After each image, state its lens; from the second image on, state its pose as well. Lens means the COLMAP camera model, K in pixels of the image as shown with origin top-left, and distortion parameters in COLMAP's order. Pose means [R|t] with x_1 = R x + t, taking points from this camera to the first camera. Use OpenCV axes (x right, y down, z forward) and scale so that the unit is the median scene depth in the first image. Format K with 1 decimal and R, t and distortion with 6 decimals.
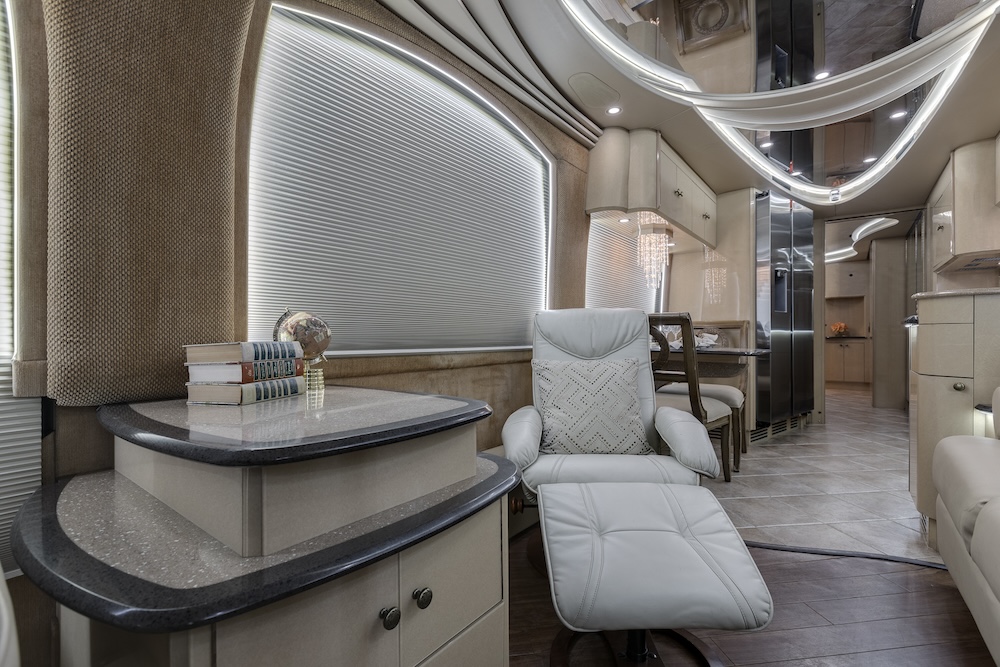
lens RADIAL K [[443.6, 0, 498.2], [0, 443.6, 336.2], [0, 0, 1]] dist [0.000021, -0.000366]
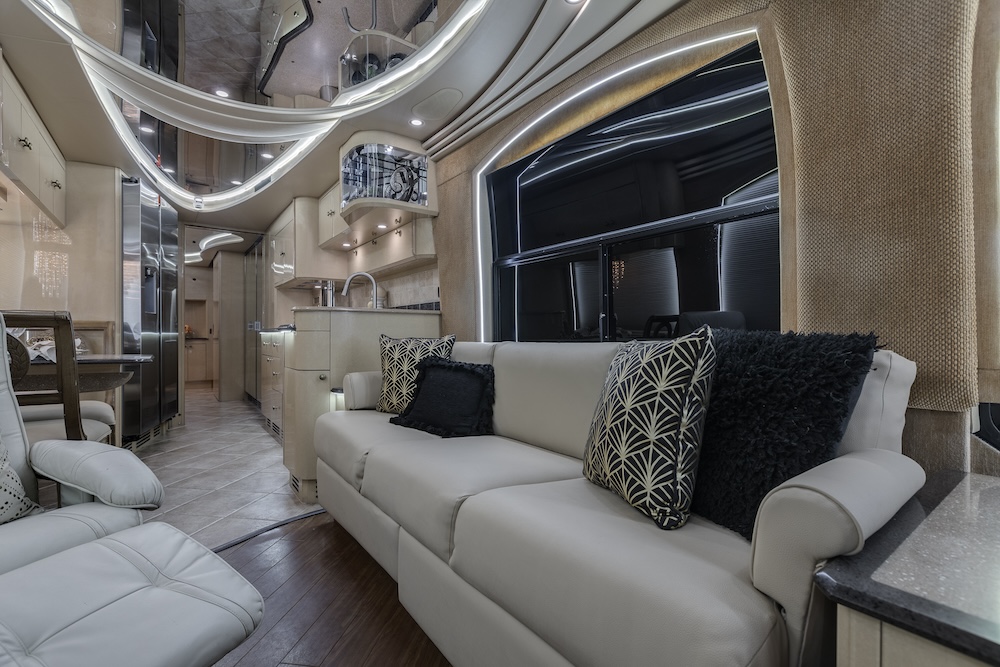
lens RADIAL K [[447.5, 0, 500.0], [0, 447.5, 333.5], [0, 0, 1]] dist [-0.001274, -0.000195]
pose [[0.260551, 0.004788, 0.965448, -0.077027], [0.000430, 0.999987, -0.005075, -0.006875], [-0.965460, 0.001738, 0.260545, 0.052322]]
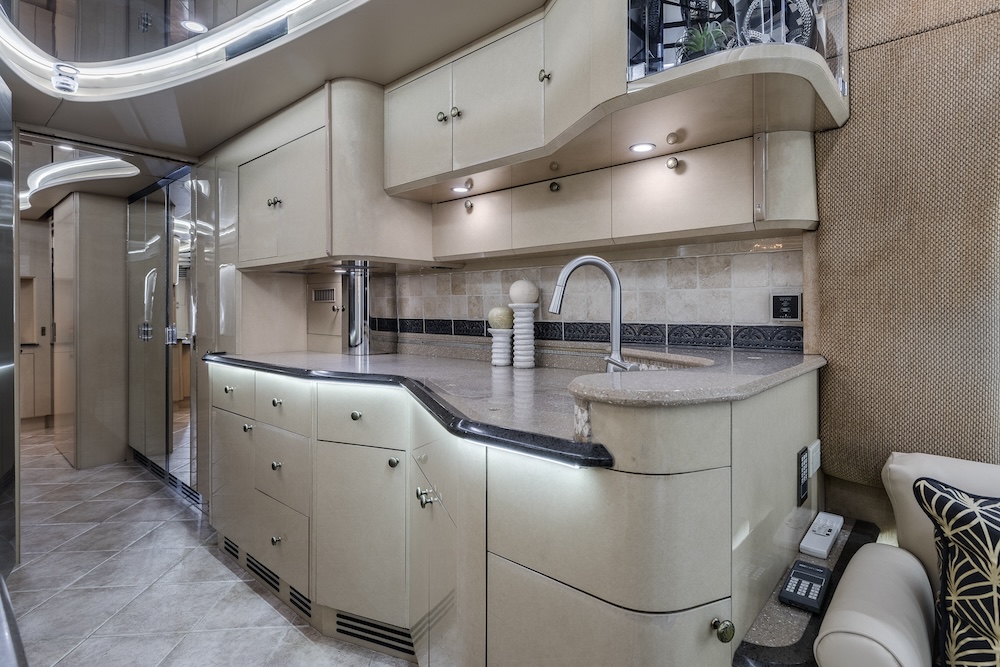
lens RADIAL K [[507.3, 0, 523.9], [0, 507.3, 312.5], [0, 0, 1]] dist [0.001258, -0.000033]
pose [[0.041517, 0.003696, 0.999131, 0.283644], [-0.004272, 0.999985, -0.003522, -0.083004], [-0.999129, -0.004122, 0.041532, 0.569306]]
